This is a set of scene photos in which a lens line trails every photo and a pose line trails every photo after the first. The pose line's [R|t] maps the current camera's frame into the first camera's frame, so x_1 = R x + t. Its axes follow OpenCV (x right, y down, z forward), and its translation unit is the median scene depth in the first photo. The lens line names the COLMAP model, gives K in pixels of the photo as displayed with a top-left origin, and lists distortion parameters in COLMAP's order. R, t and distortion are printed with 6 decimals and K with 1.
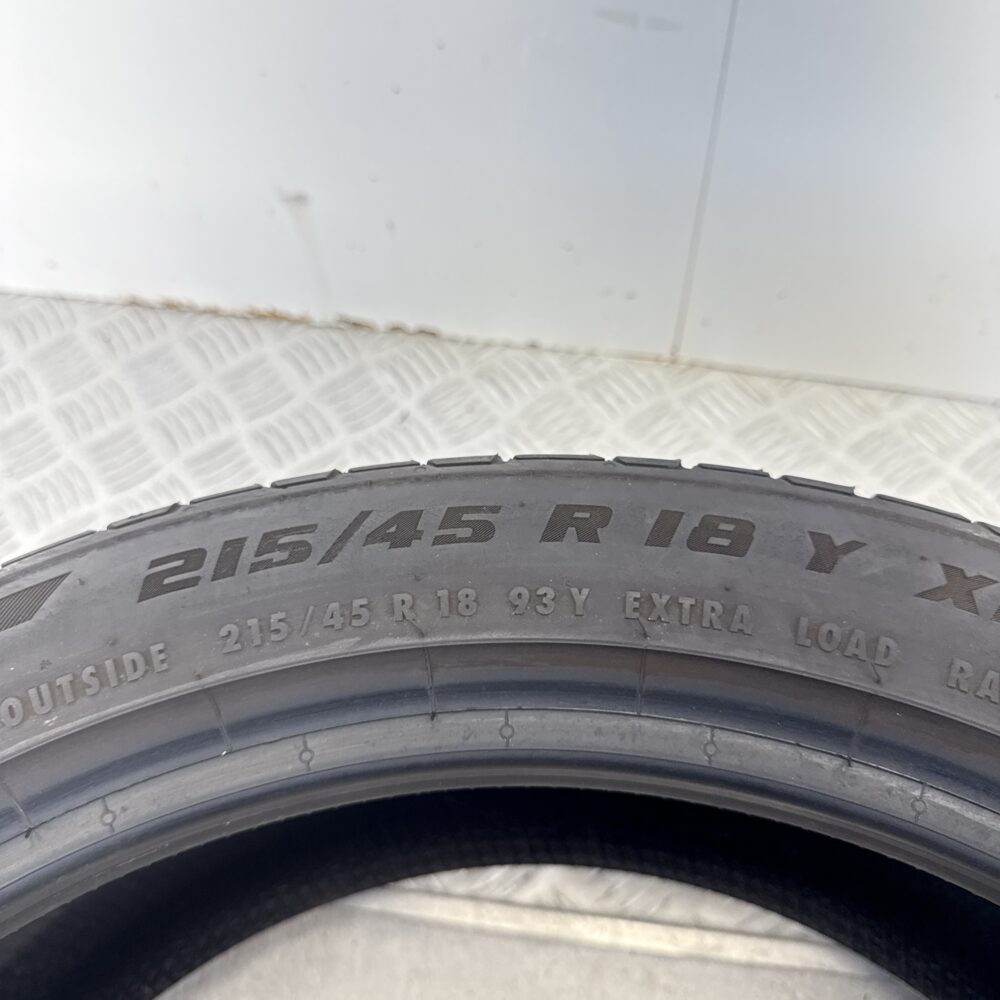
lens RADIAL K [[925.8, 0, 500.0], [0, 925.8, 500.0], [0, 0, 1]] dist [0.106692, -0.227685]
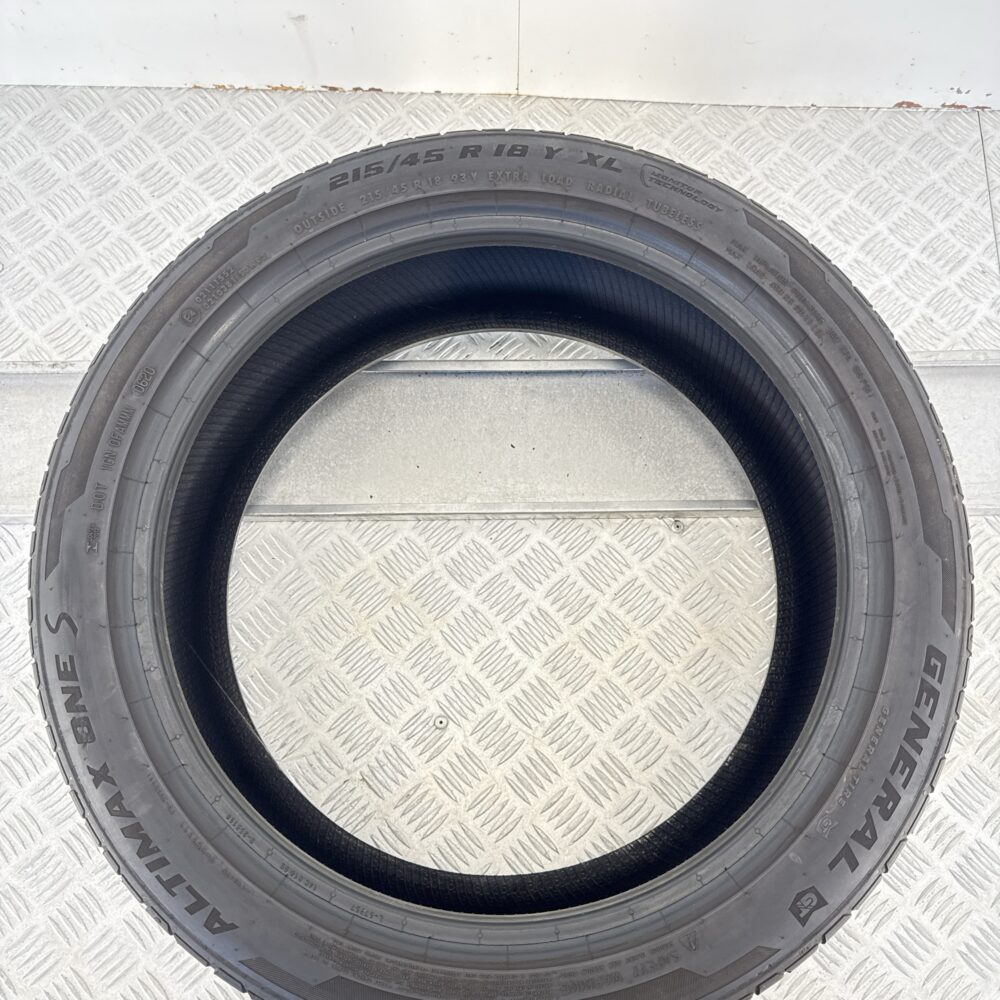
lens RADIAL K [[925.8, 0, 500.0], [0, 925.8, 500.0], [0, 0, 1]] dist [0.106692, -0.227685]
pose [[0.989471, -0.122373, 0.077278, -0.192931], [0.100397, 0.964934, 0.242533, 0.386115], [-0.104248, -0.232221, 0.967060, -2.181585]]
